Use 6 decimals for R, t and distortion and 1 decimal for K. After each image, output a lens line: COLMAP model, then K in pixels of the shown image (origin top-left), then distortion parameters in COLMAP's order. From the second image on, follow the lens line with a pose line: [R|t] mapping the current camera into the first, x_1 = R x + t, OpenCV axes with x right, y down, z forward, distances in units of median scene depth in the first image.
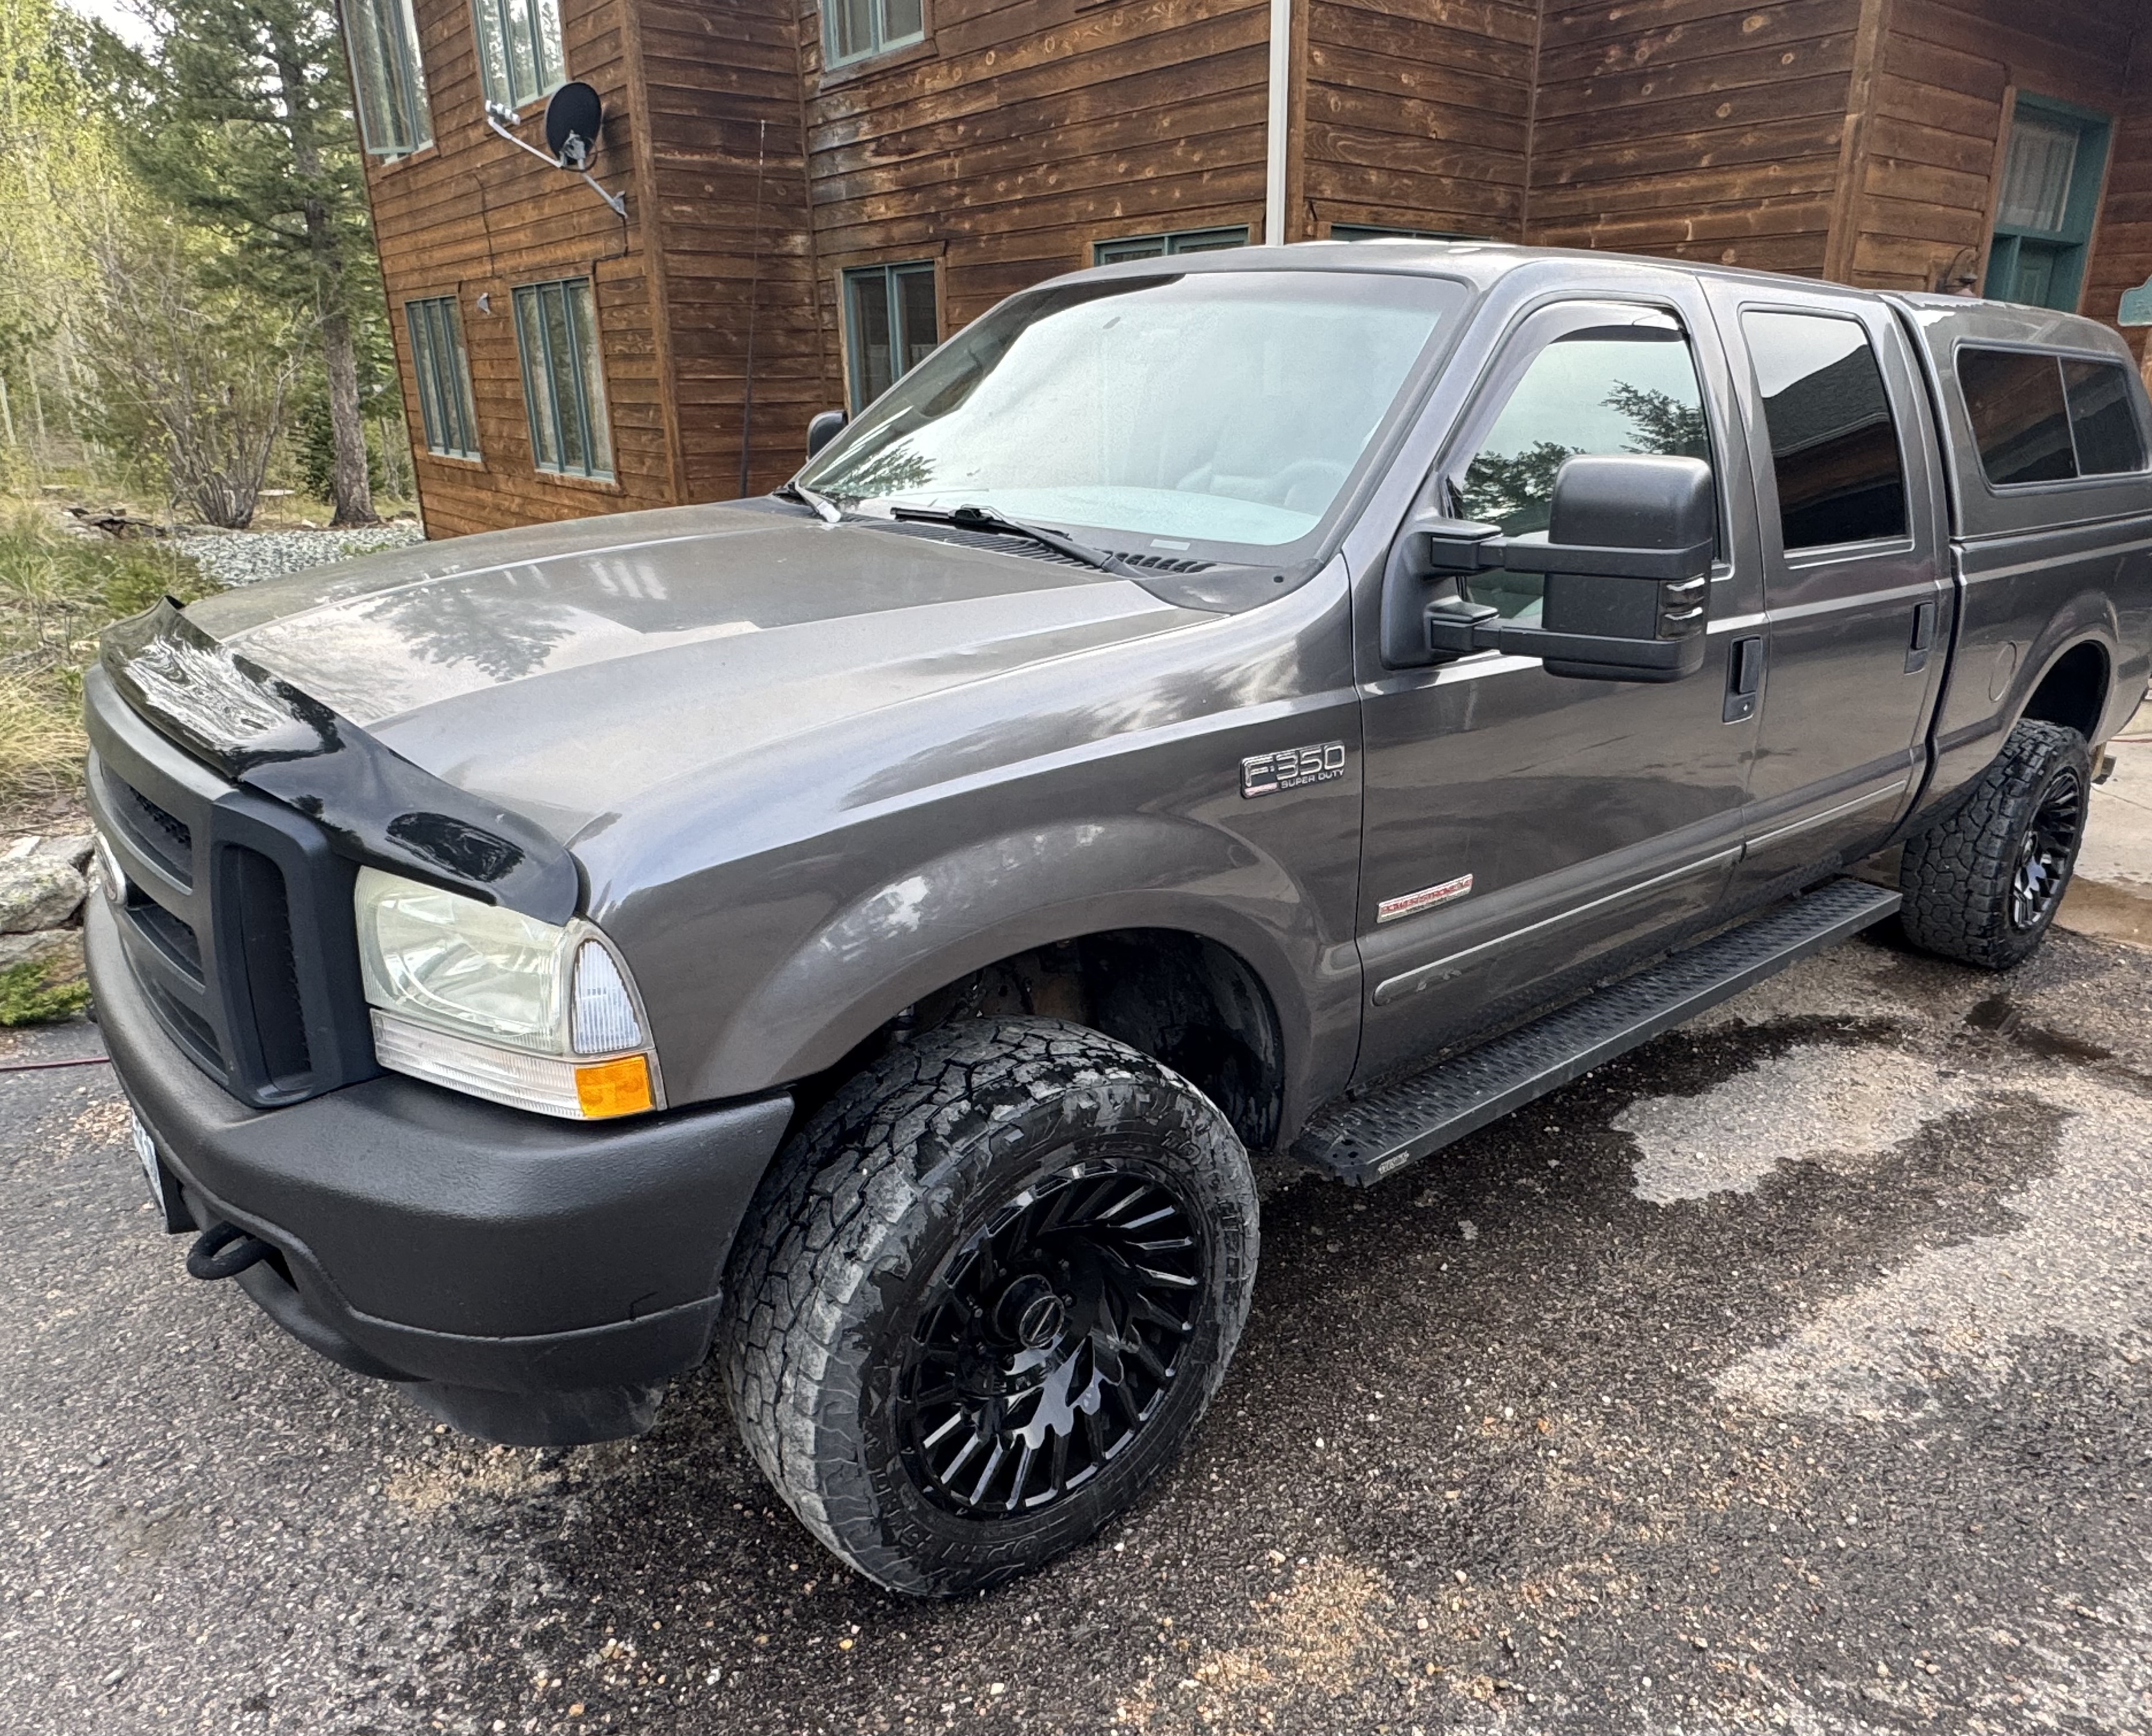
lens RADIAL K [[1434.1, 0, 1160.2], [0, 1434.1, 866.0], [0, 0, 1]] dist [-0.001861, 0.001796]
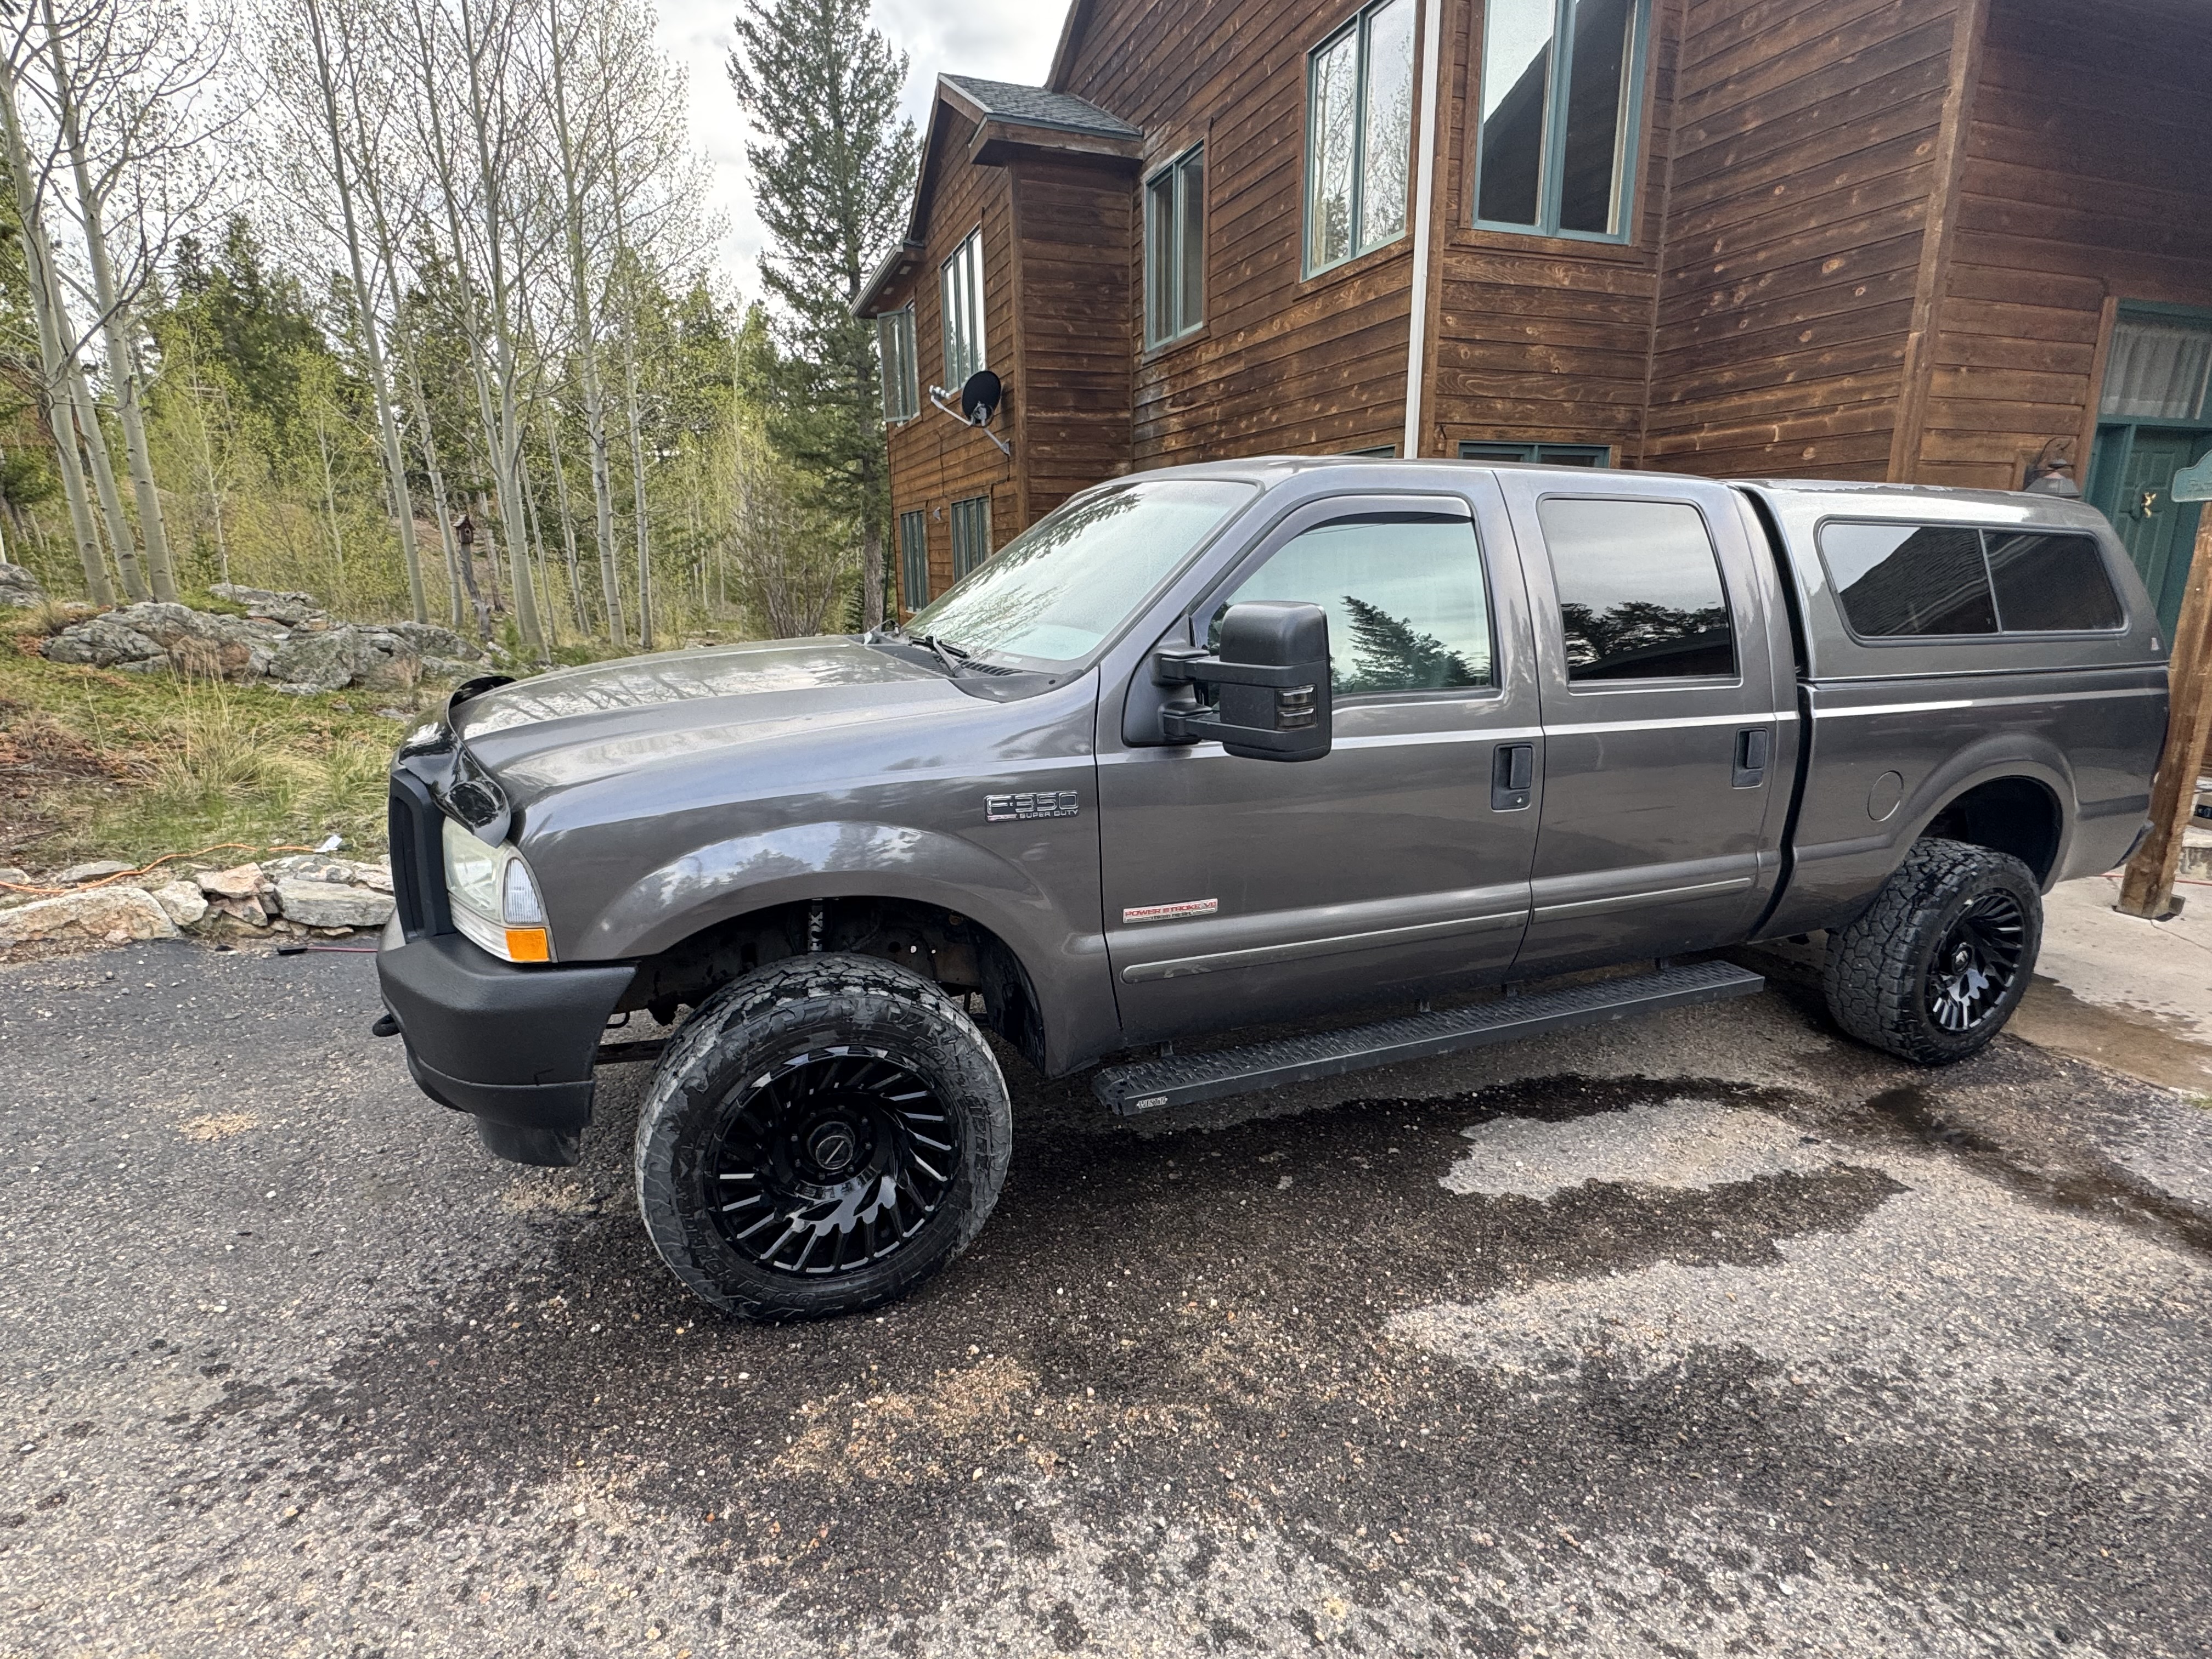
lens RADIAL K [[1099.8, 0, 1106.0], [0, 1099.8, 829.5], [0, 0, 1]] dist [-0.000866, 0.000501]
pose [[0.946240, 0.069025, -0.316016, 0.298646], [-0.096709, 0.992650, -0.072757, 0.018014], [0.308671, 0.099407, 0.945960, -0.031721]]
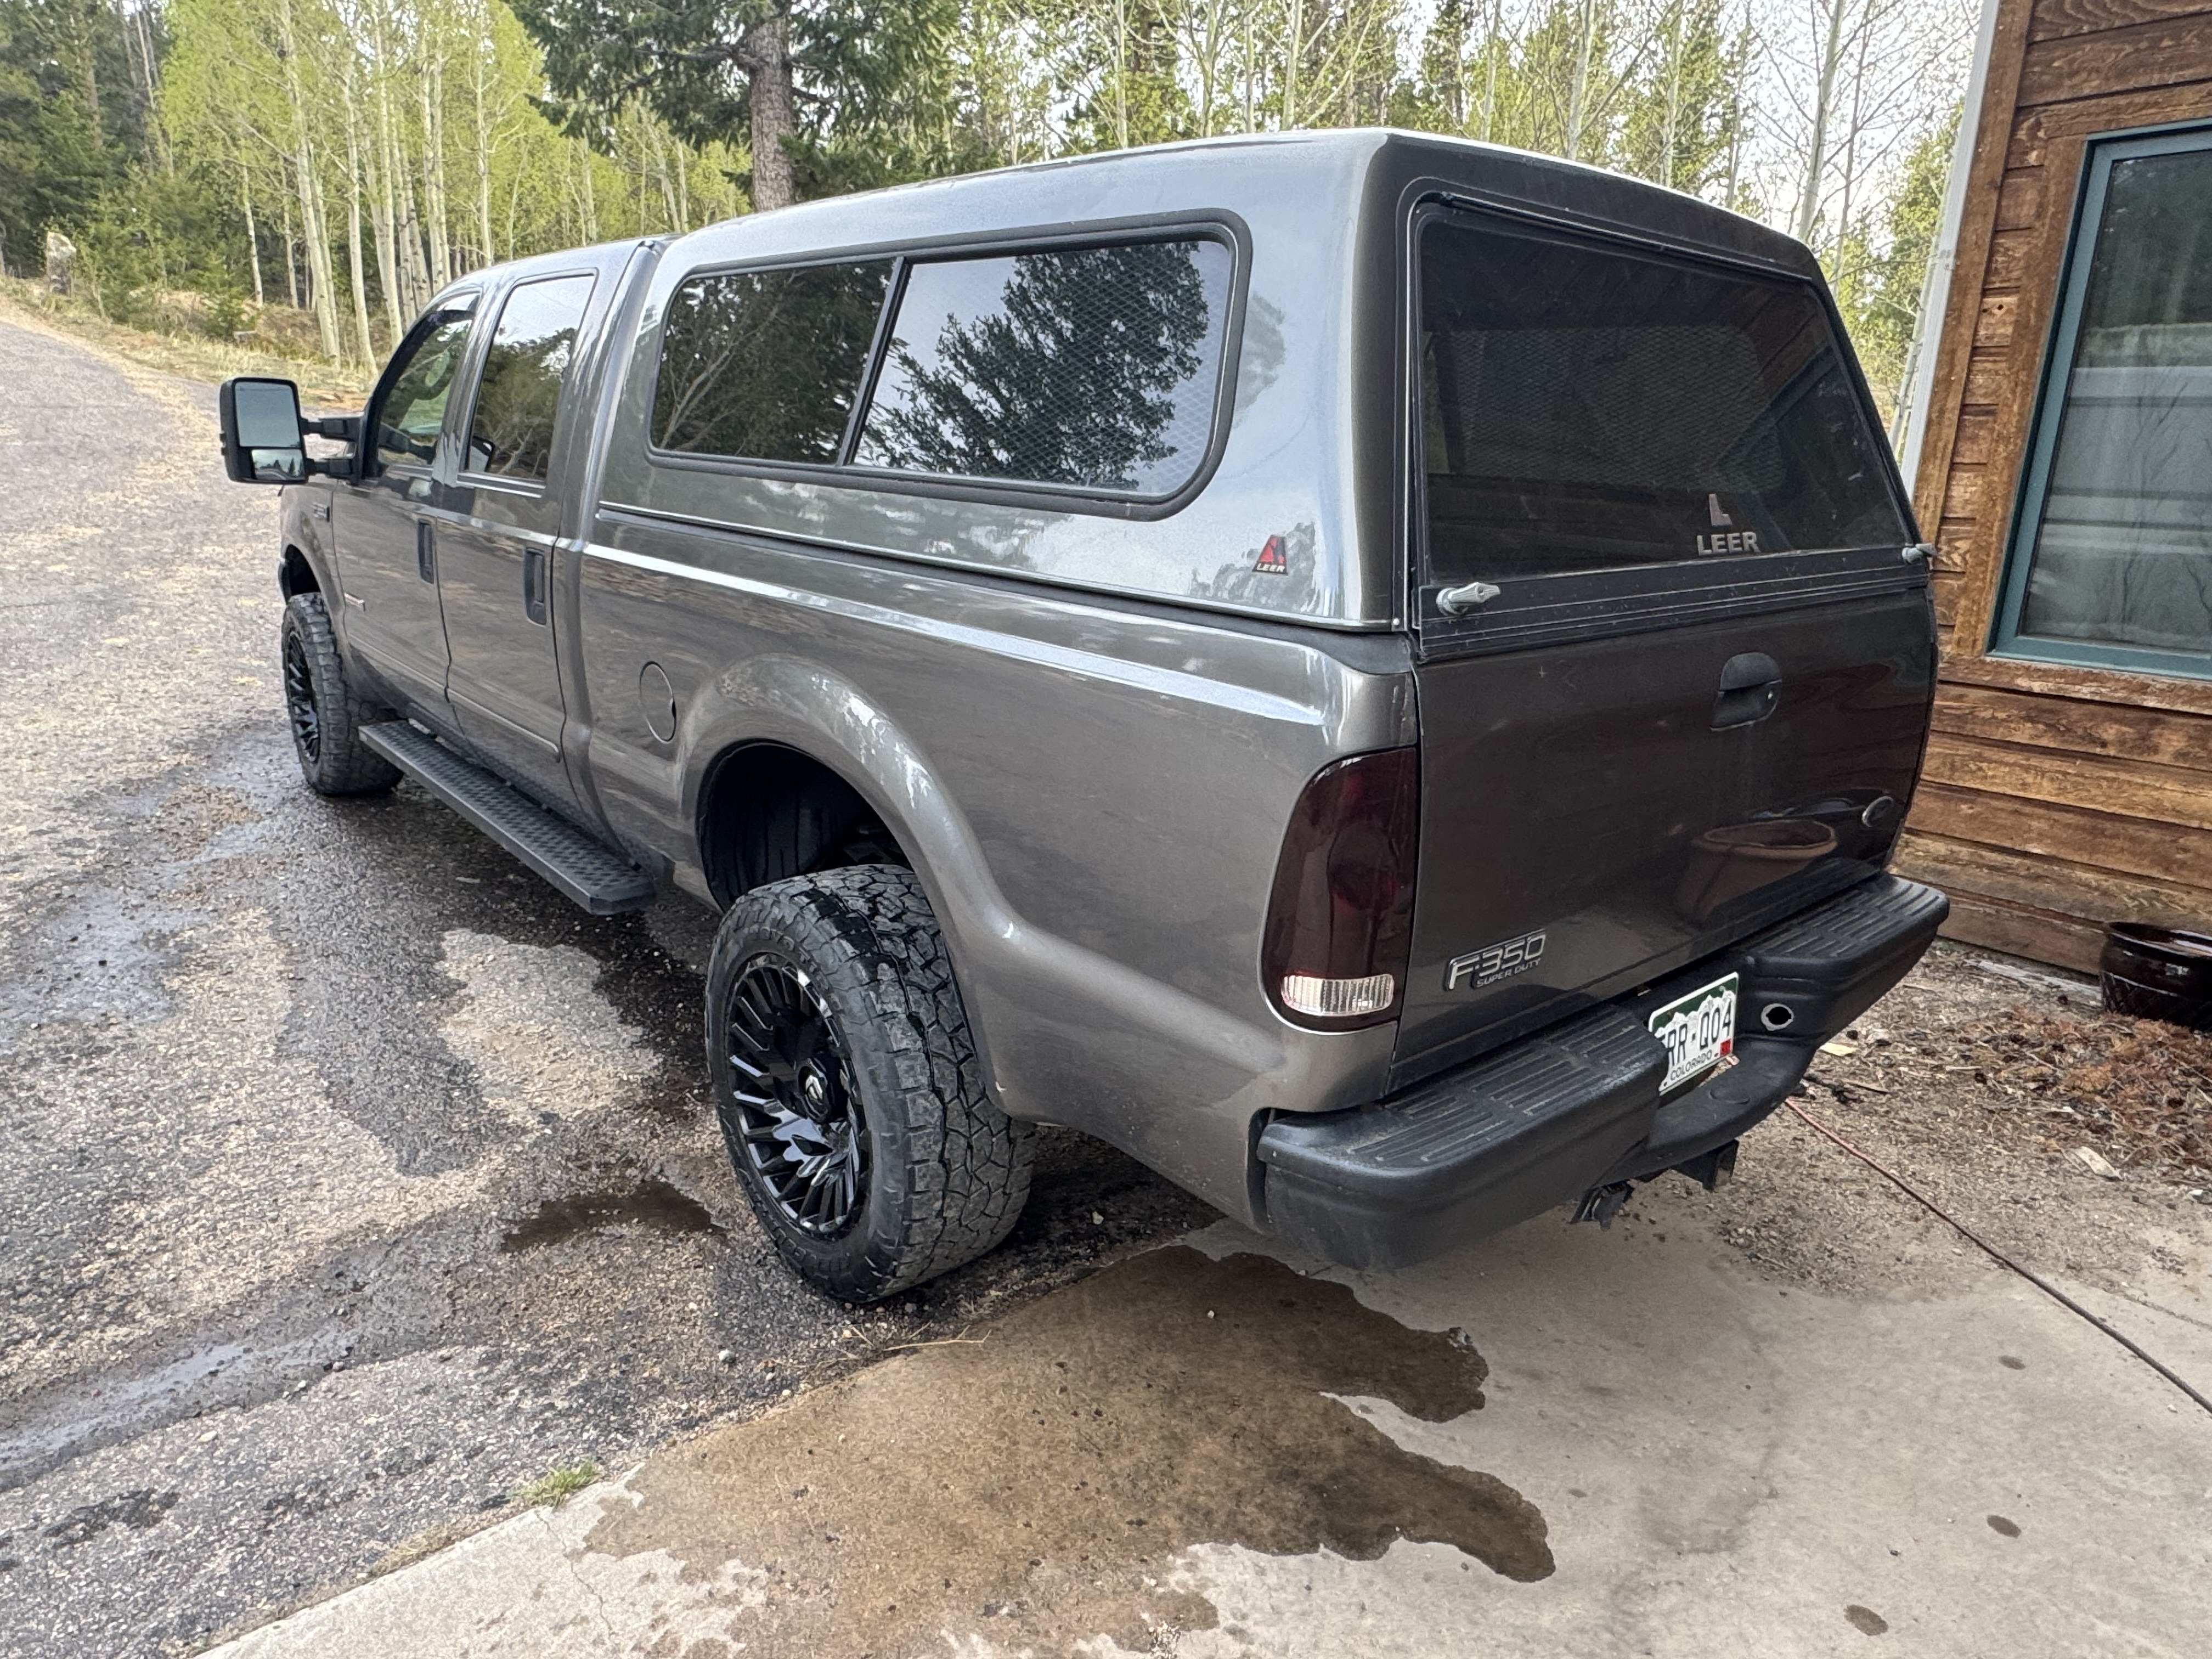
lens RADIAL K [[1359.1, 0, 1106.0], [0, 1359.1, 829.5], [0, 0, 1]] dist [-0.000582, 0.001255]
pose [[-0.016568, 0.279000, -0.960148, 1.399162], [-0.339699, 0.901589, 0.267845, -0.383296], [0.940388, 0.330599, 0.079839, 1.294324]]
